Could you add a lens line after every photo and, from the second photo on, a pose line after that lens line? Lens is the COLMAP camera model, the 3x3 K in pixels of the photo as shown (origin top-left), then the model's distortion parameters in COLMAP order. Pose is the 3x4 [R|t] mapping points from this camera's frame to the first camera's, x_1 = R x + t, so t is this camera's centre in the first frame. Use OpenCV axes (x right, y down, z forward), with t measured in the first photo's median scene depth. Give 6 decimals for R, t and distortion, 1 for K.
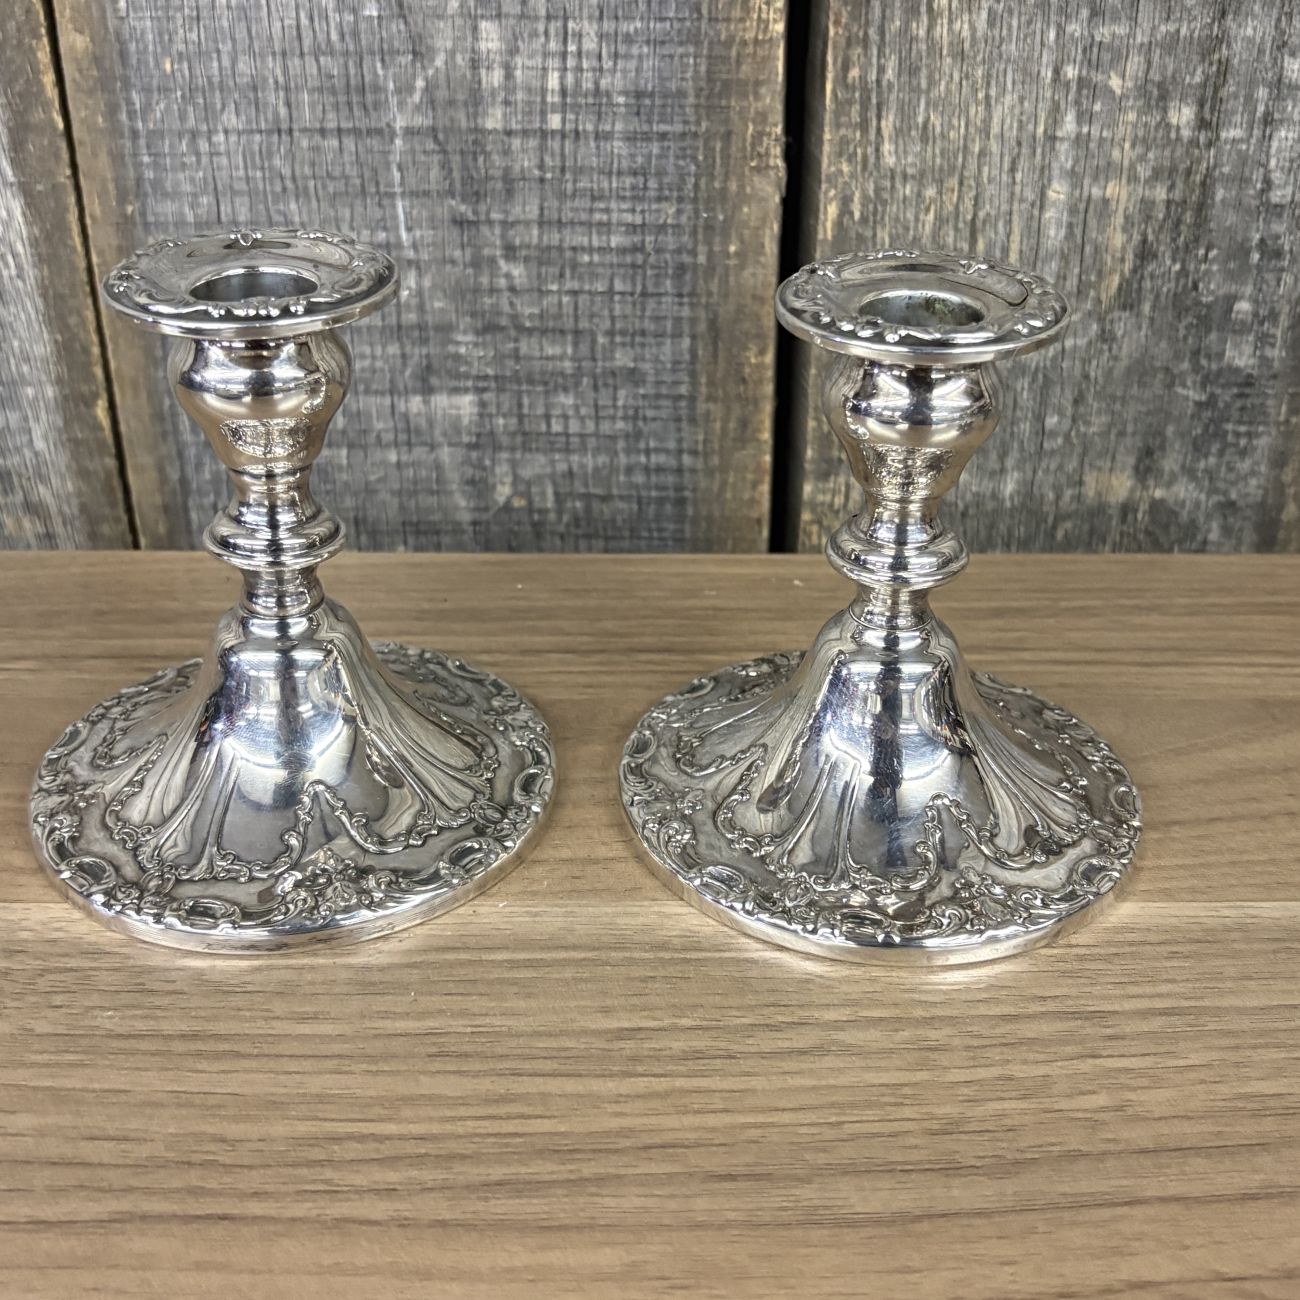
lens RADIAL K [[1559.8, 0, 650.5], [0, 1559.8, 656.7], [0, 0, 1]] dist [0.005118, 0.000000]
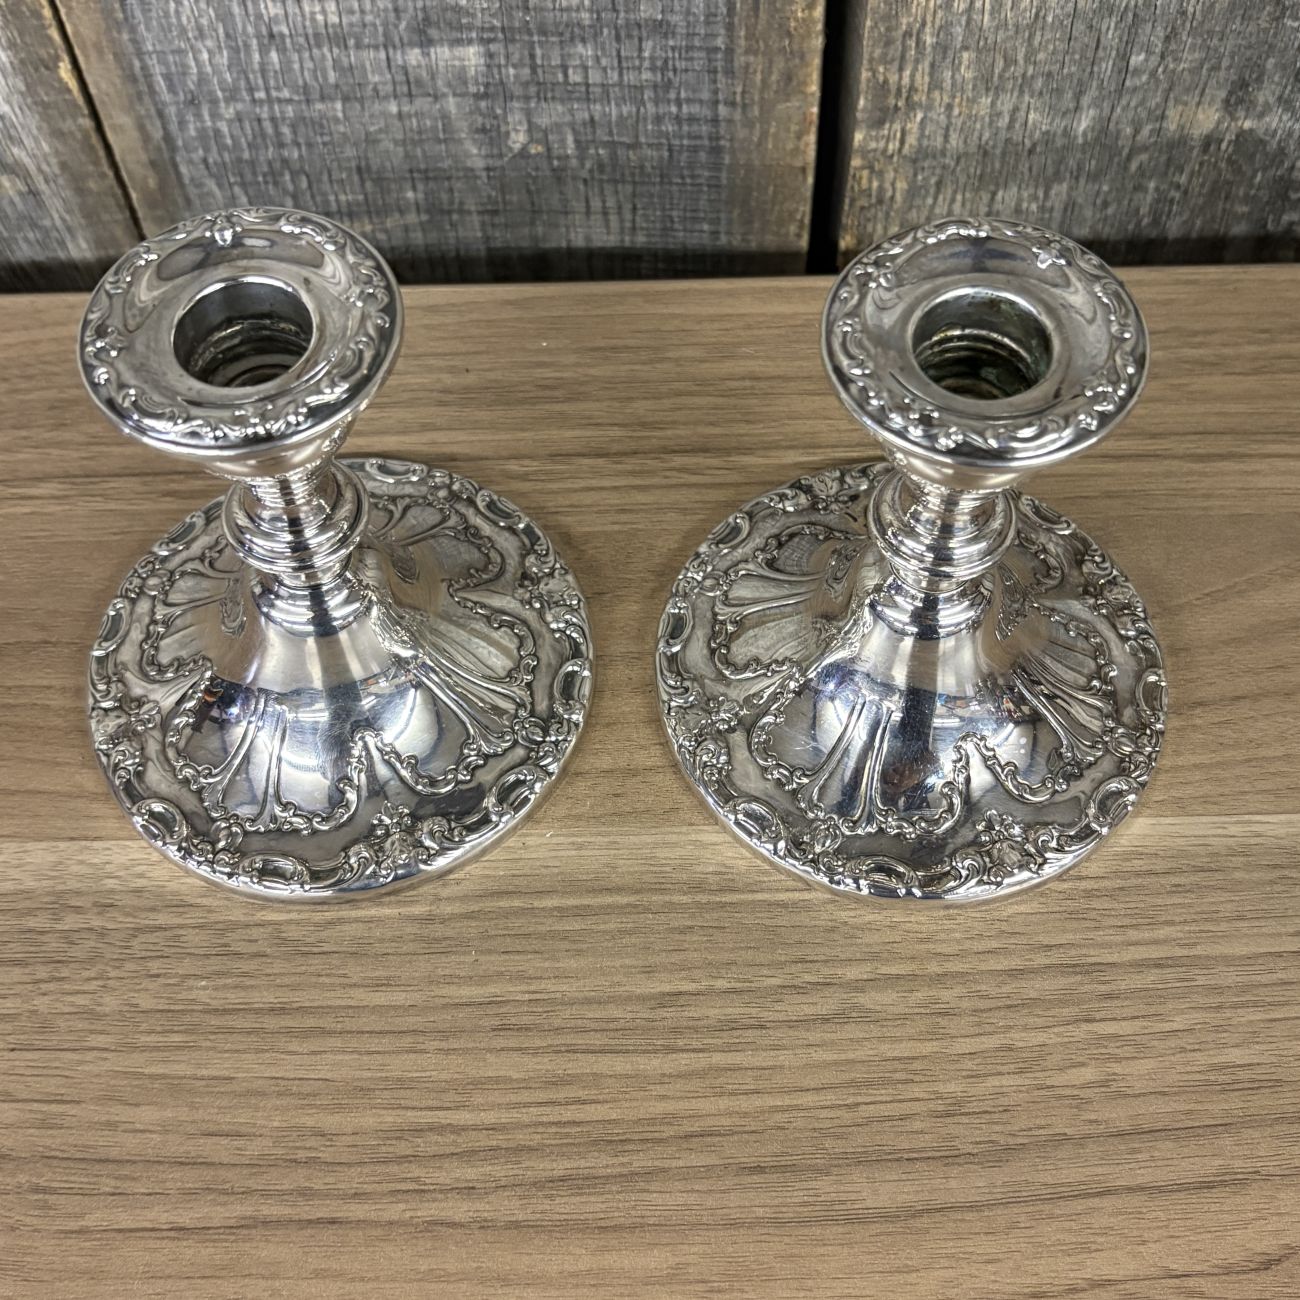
lens RADIAL K [[1559.8, 0, 653.2], [0, 1559.8, 650.3], [0, 0, 1]] dist [0.005118, 0.000000]
pose [[0.999685, -0.010033, -0.022992, 0.002023], [0.019219, 0.895373, 0.444903, -0.437595], [0.016123, -0.445204, 0.895284, 0.105417]]
